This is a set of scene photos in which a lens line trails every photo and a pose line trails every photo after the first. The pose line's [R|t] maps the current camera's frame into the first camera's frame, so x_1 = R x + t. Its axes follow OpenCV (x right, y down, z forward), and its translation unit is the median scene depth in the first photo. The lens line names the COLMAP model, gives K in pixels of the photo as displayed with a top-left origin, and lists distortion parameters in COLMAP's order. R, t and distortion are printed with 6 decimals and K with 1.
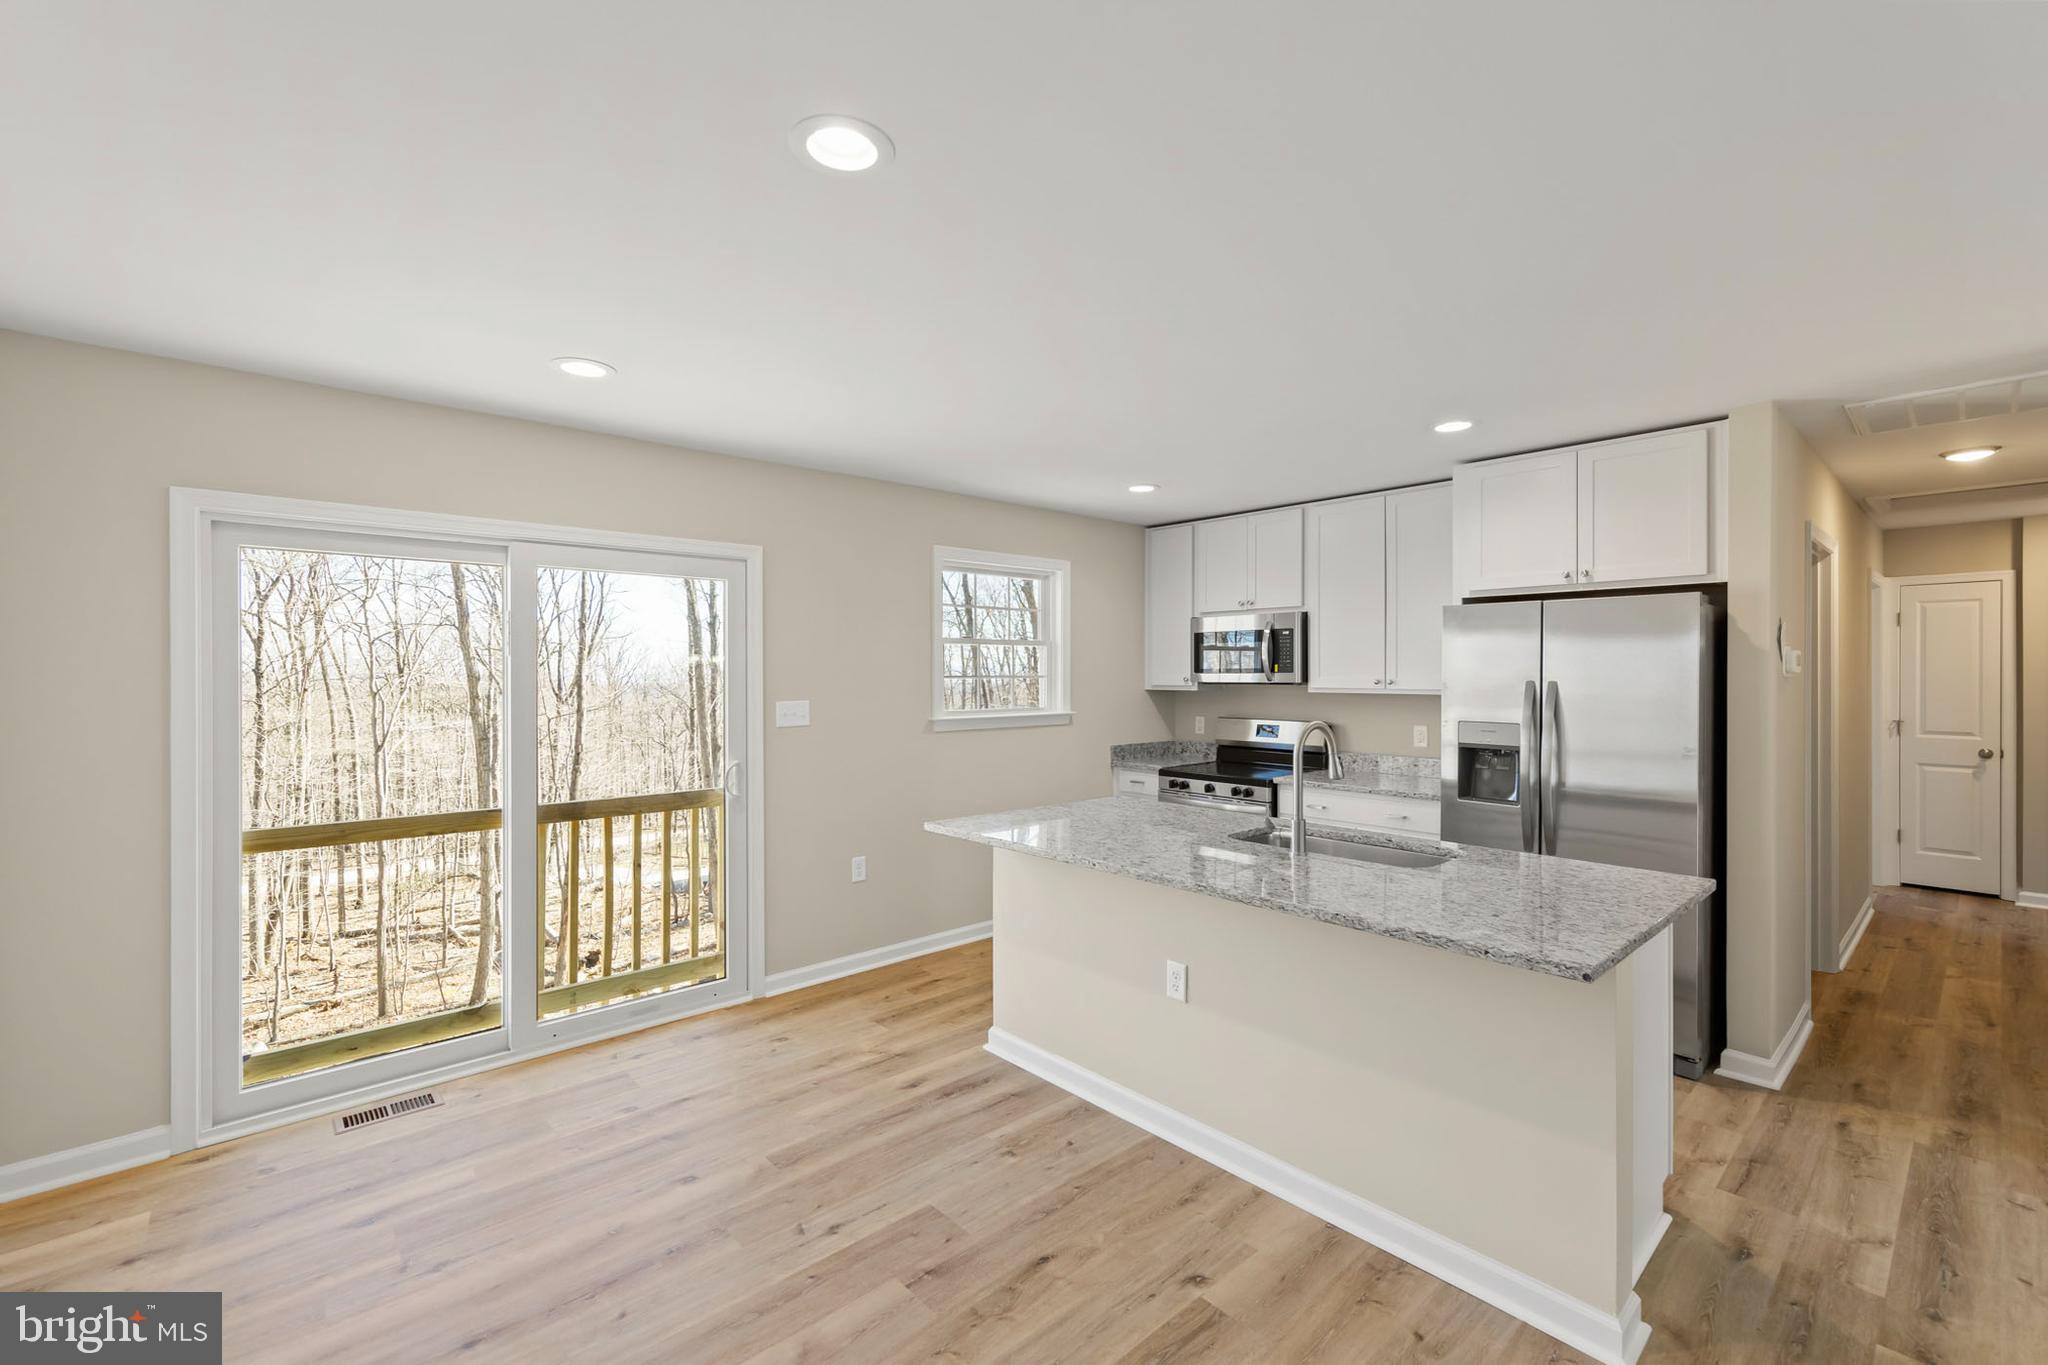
lens RADIAL K [[875.9, 0, 1022.9], [0, 875.9, 677.7], [0, 0, 1]] dist [0.004946, -0.000009]
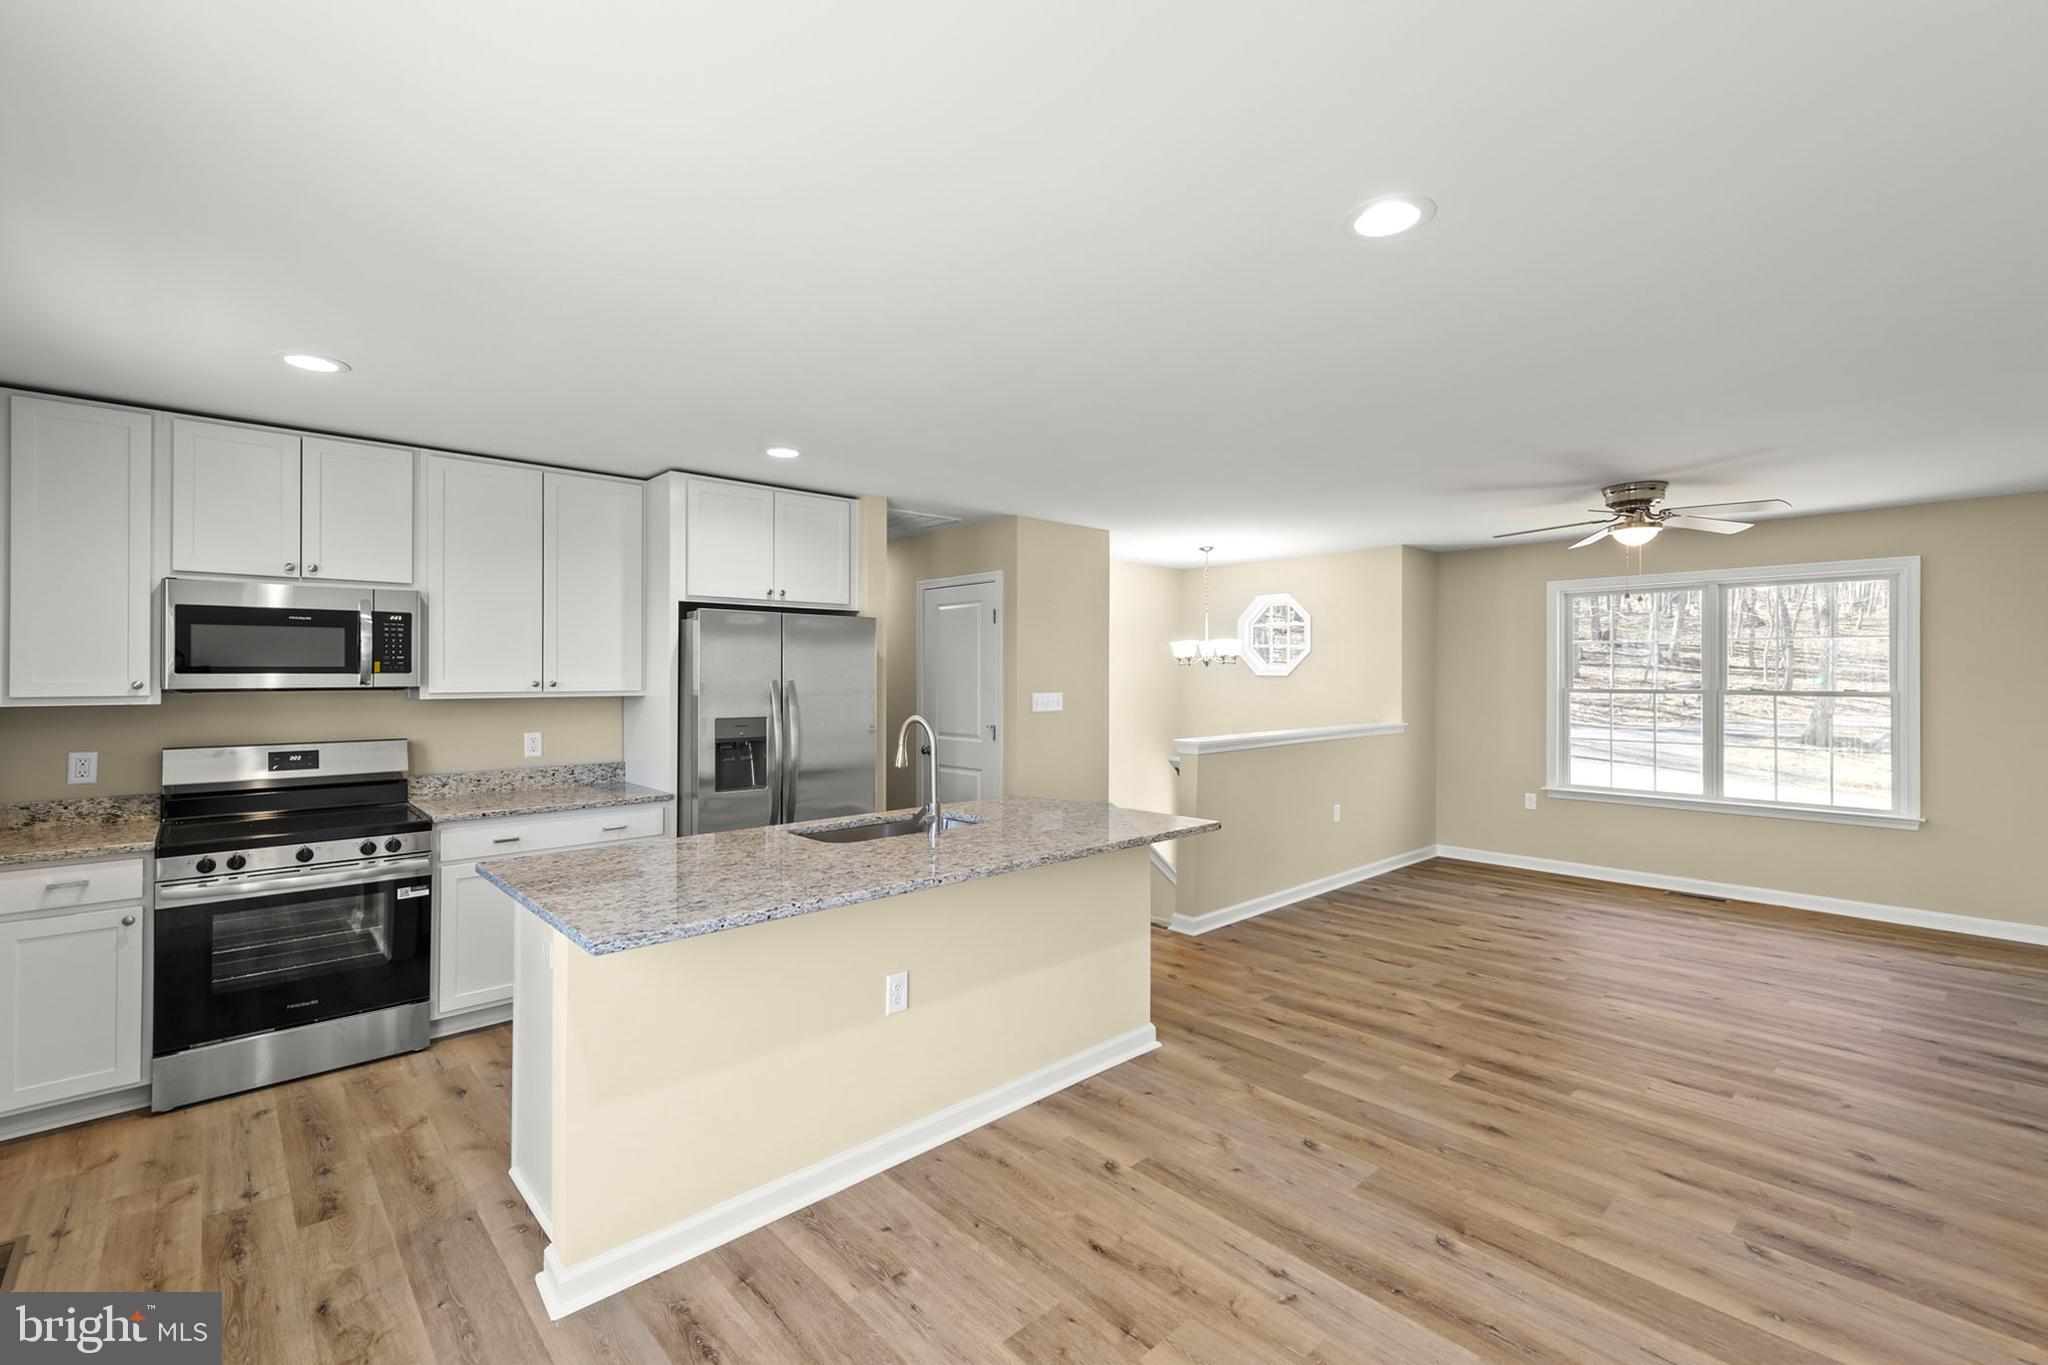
lens RADIAL K [[881.1, 0, 1039.8], [0, 881.1, 688.4], [0, 0, 1]] dist [0.004508, 0.000276]
pose [[-0.020923, -0.013810, 0.999686, -0.536697], [0.007139, 0.999877, 0.013962, 0.000735], [-0.999756, 0.007429, -0.020822, 0.588847]]
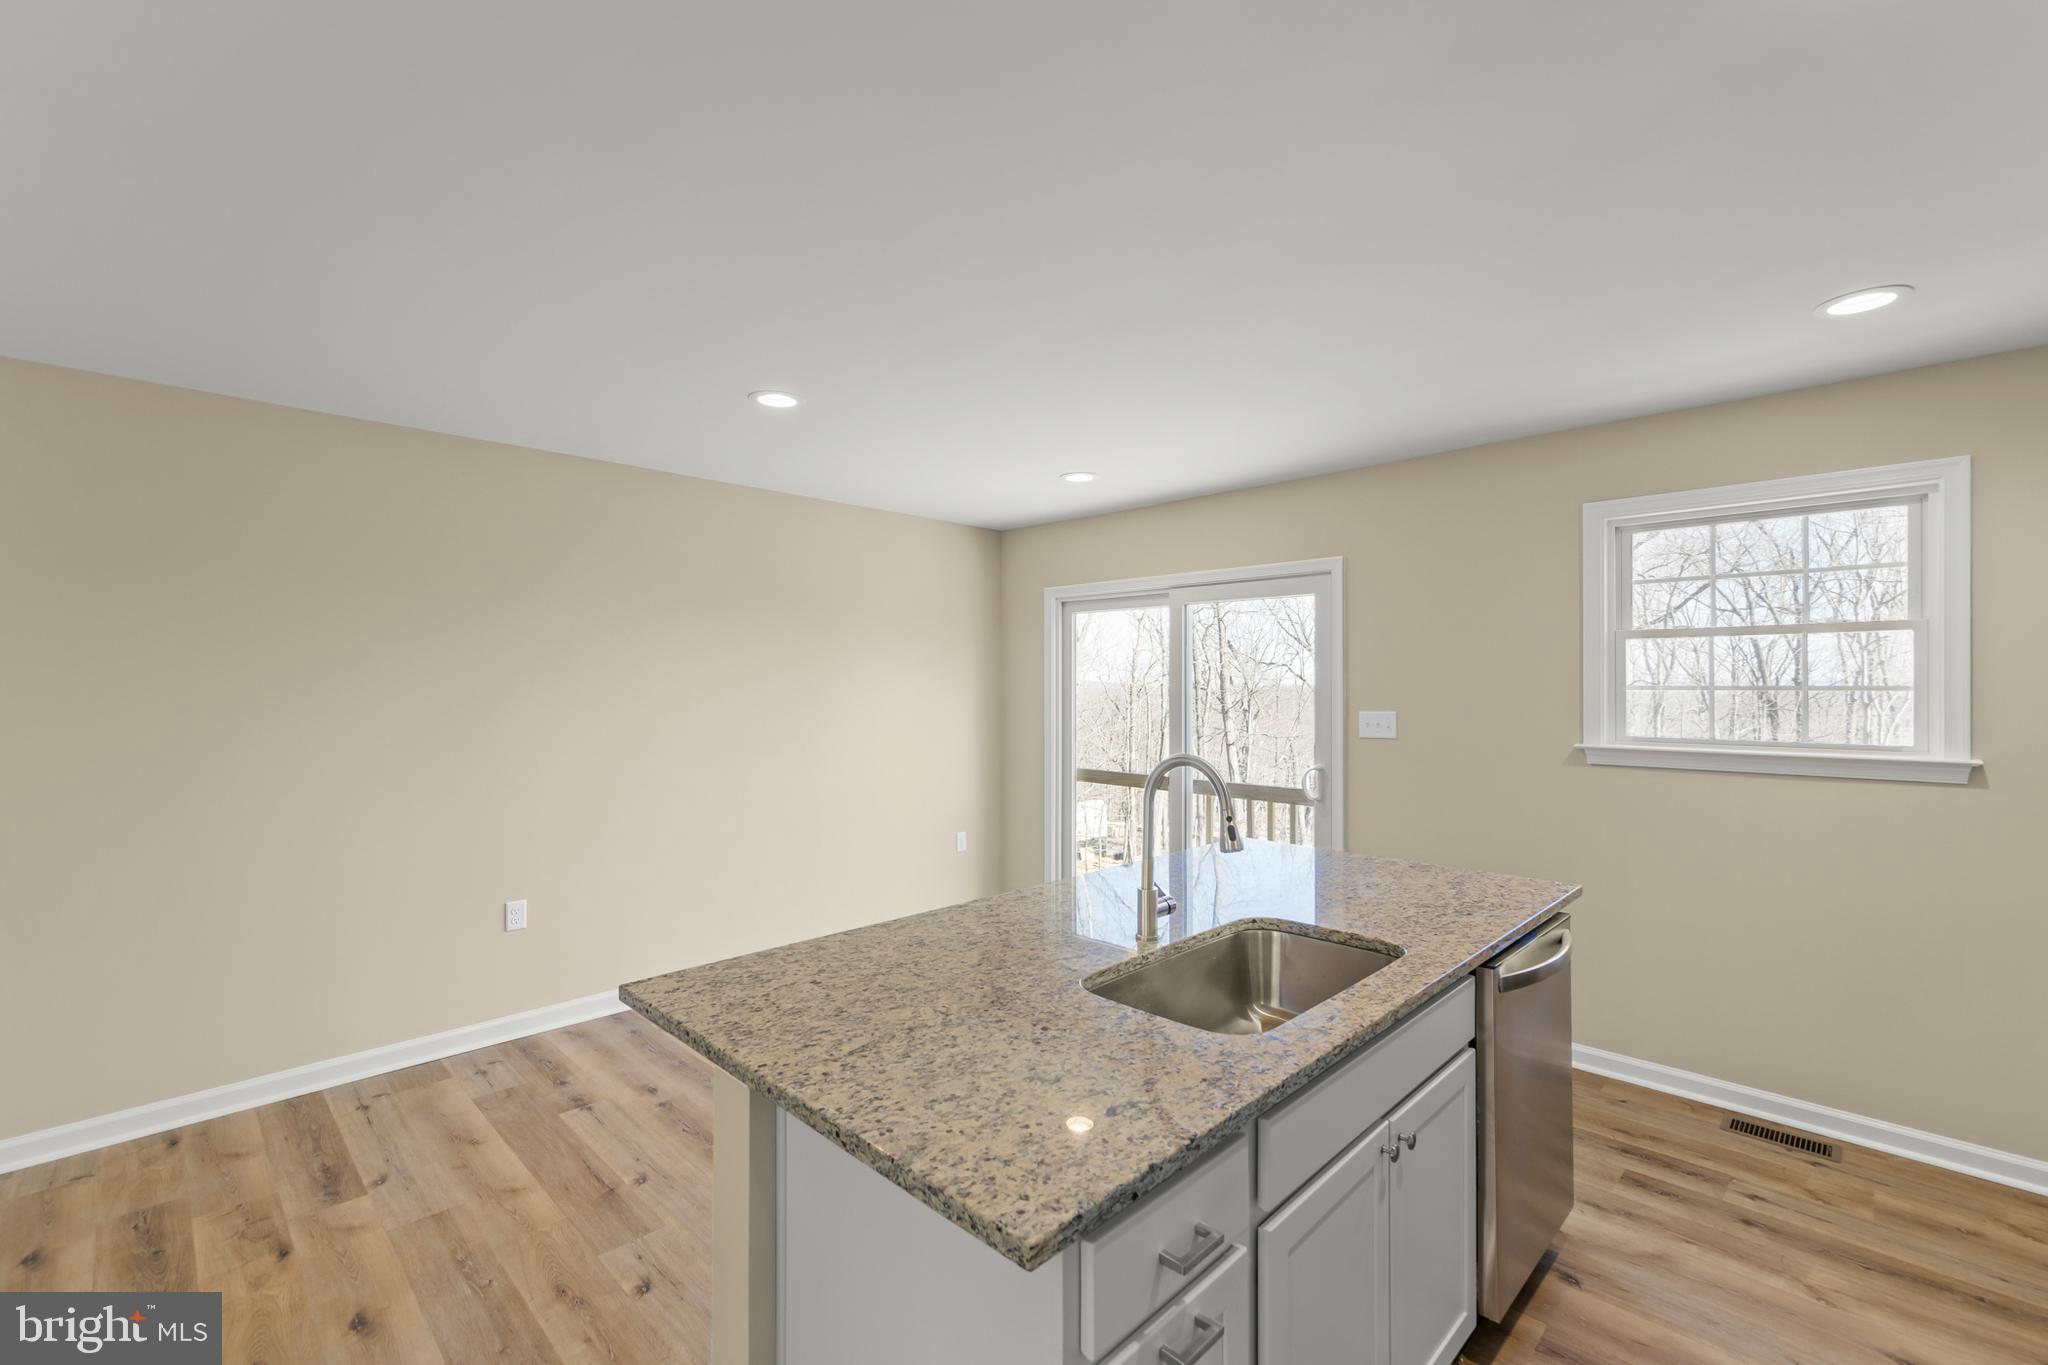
lens RADIAL K [[875.9, 0, 1022.9], [0, 875.9, 677.7], [0, 0, 1]] dist [0.004946, -0.000009]
pose [[0.056094, -0.002393, -0.998423, 0.675167], [-0.002679, 0.999993, -0.002547, -0.006048], [0.998422, 0.002817, 0.056087, 0.566440]]
